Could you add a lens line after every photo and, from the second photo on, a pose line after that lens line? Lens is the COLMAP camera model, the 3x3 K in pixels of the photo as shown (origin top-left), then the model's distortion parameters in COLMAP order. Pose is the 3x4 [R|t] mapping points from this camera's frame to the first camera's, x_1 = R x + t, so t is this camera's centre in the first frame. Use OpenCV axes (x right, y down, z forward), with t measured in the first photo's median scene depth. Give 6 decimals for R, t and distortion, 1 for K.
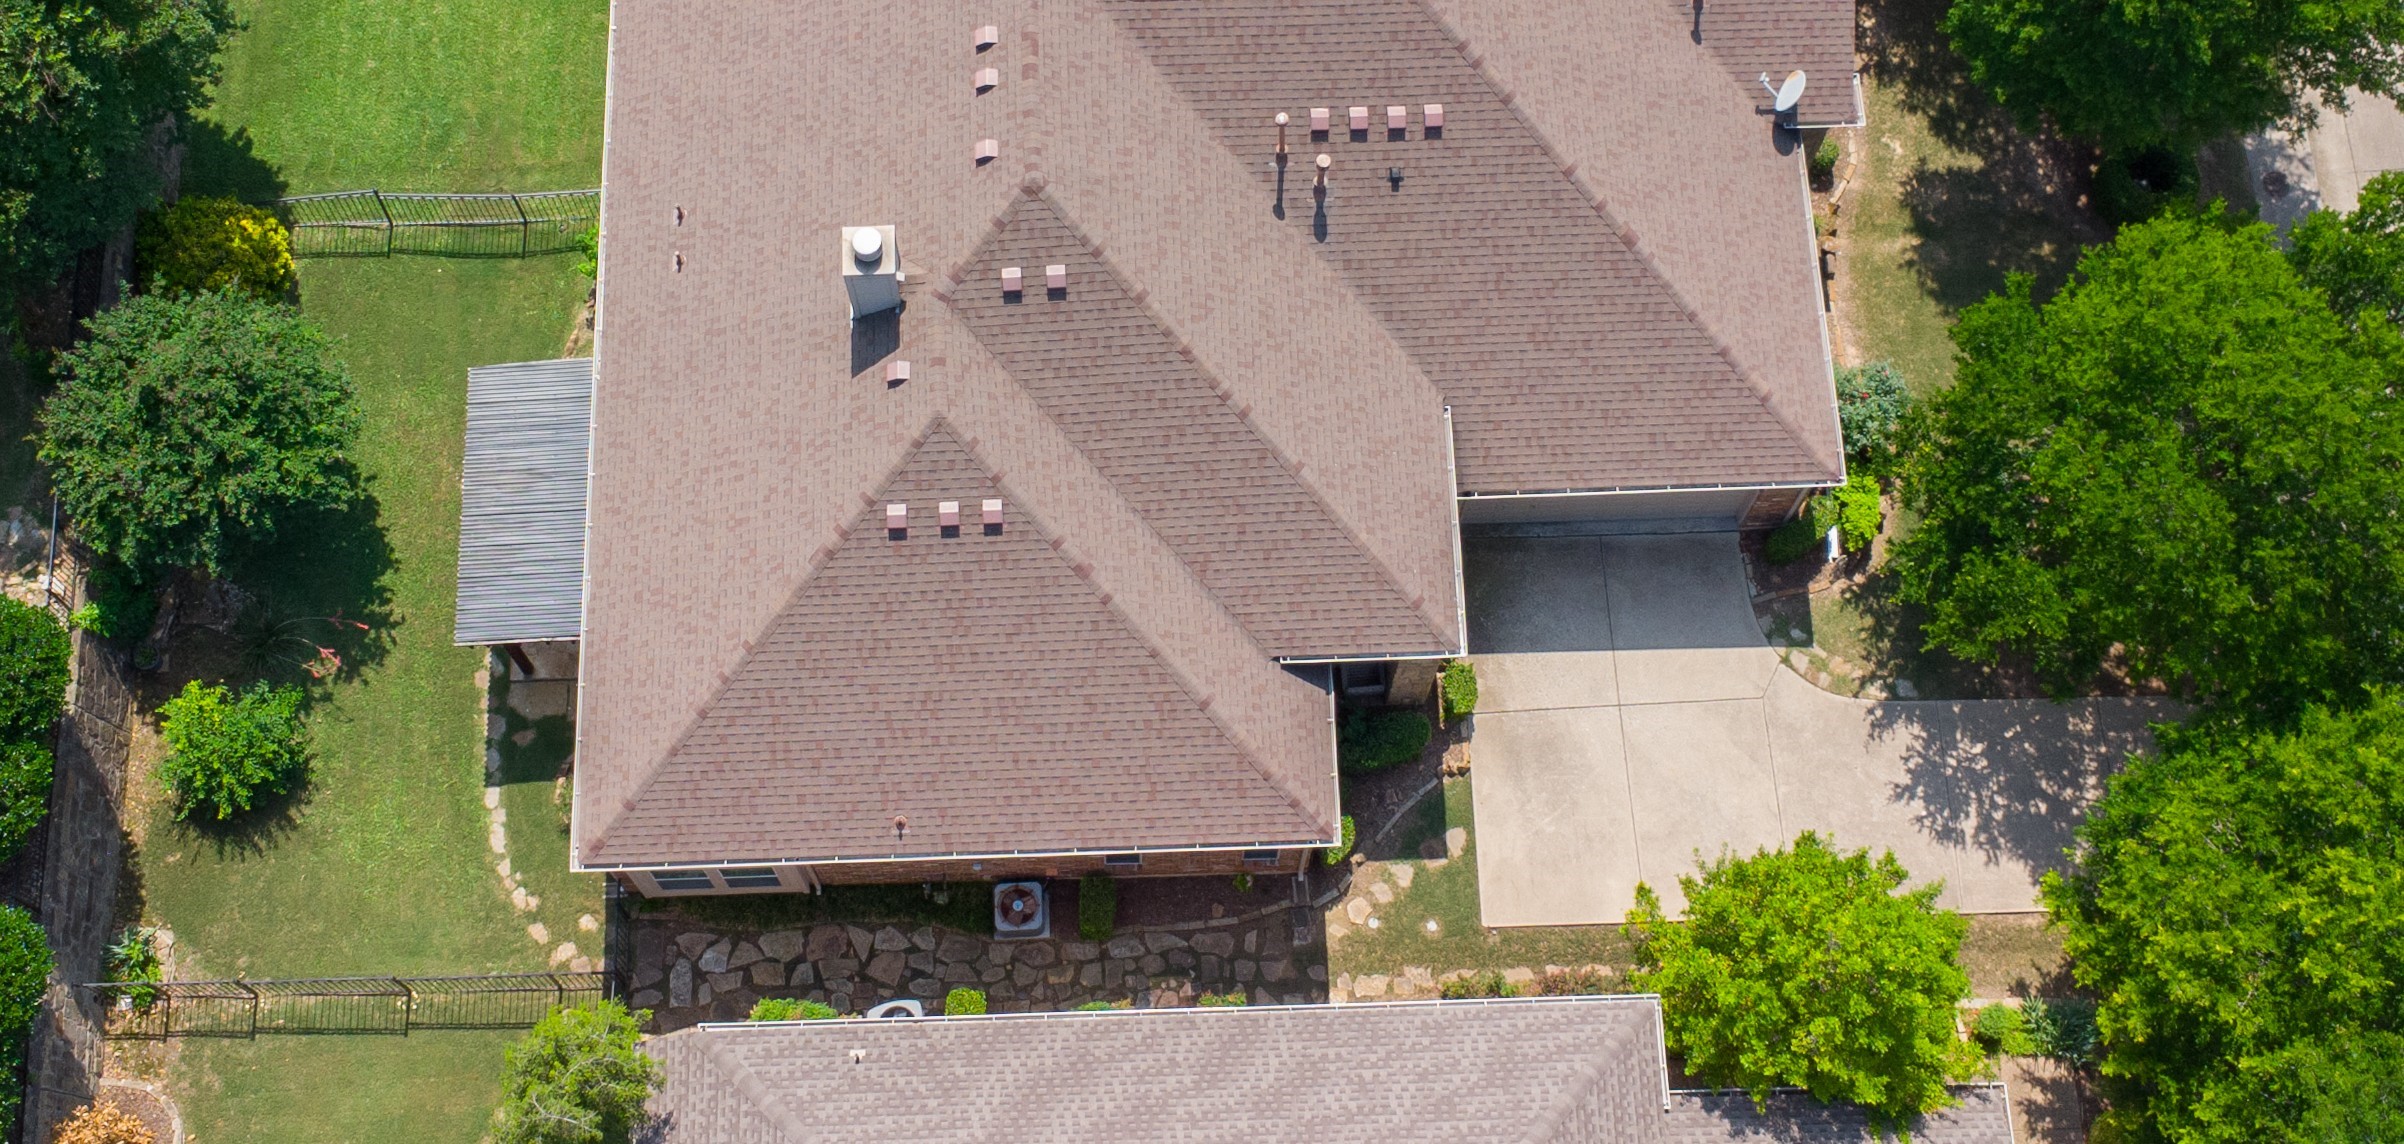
lens RADIAL K [[2237.0, 0, 1201.6], [0, 2237.0, 572.1], [0, 0, 1]] dist [0.039704, 0.000000]
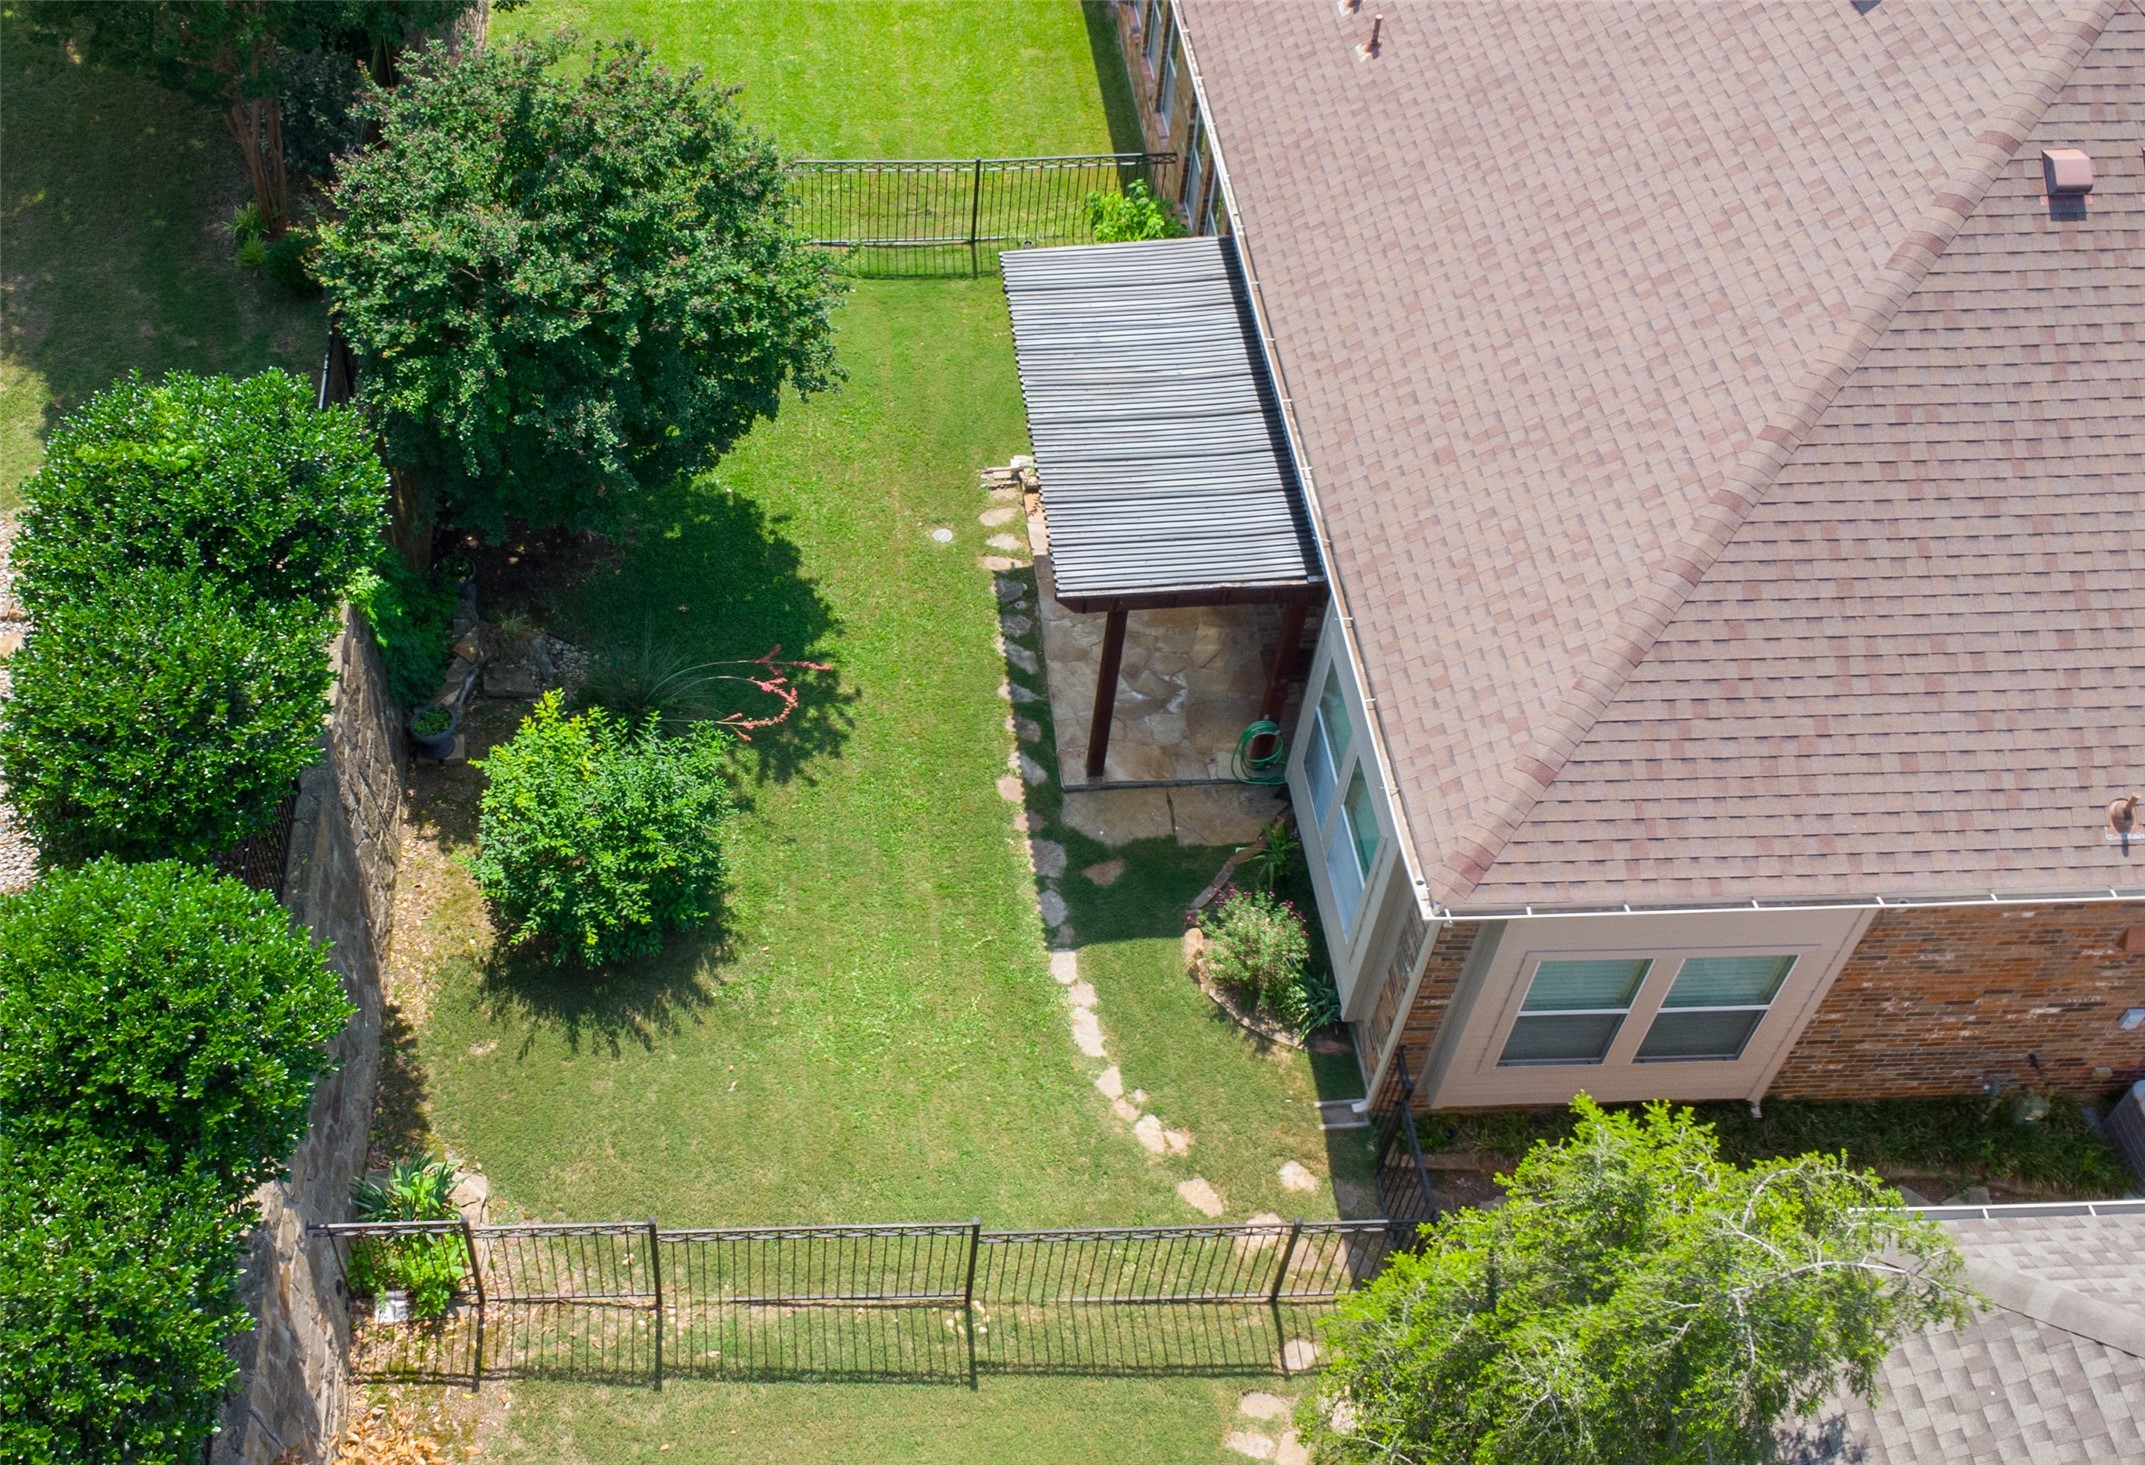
lens RADIAL K [[2187.9, 0, 1072.4], [0, 2187.9, 732.8], [0, 0, 1]] dist [0.013012, 0.000000]
pose [[0.999113, -0.030305, -0.029243, -0.316065], [0.020191, 0.954078, -0.298878, 0.212535], [0.036958, 0.298022, 0.953843, 0.533612]]
